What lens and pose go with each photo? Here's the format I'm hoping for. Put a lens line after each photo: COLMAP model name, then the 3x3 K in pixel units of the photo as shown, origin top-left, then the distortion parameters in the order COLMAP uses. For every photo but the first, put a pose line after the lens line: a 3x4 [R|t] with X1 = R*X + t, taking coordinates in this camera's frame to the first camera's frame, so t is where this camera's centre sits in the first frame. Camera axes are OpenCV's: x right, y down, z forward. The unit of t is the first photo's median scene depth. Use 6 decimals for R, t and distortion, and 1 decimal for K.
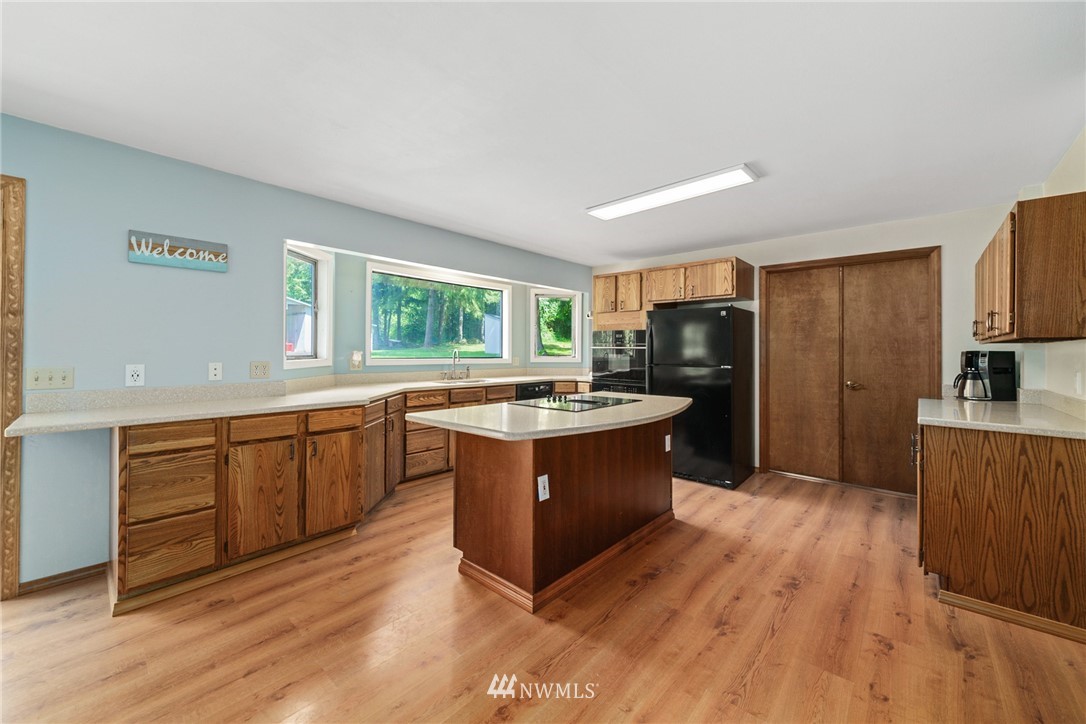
lens RADIAL K [[418.5, 0, 538.2], [0, 418.5, 351.9], [0, 0, 1]] dist [-0.005044, 0.000389]
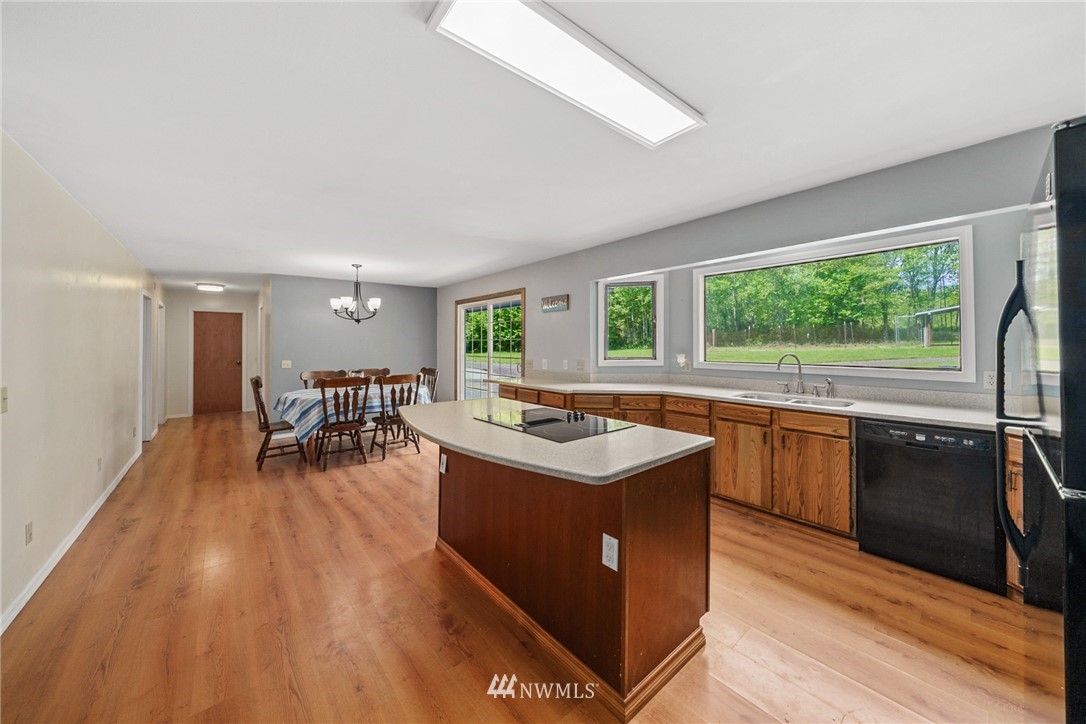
lens RADIAL K [[379.6, 0, 551.4], [0, 379.6, 347.6], [0, 0, 1]] dist [-0.008479, 0.000192]
pose [[-0.117804, 0.006785, -0.993014, 0.657221], [0.003593, 0.999973, 0.006407, -0.029046], [0.993030, -0.002813, -0.117825, 0.839704]]
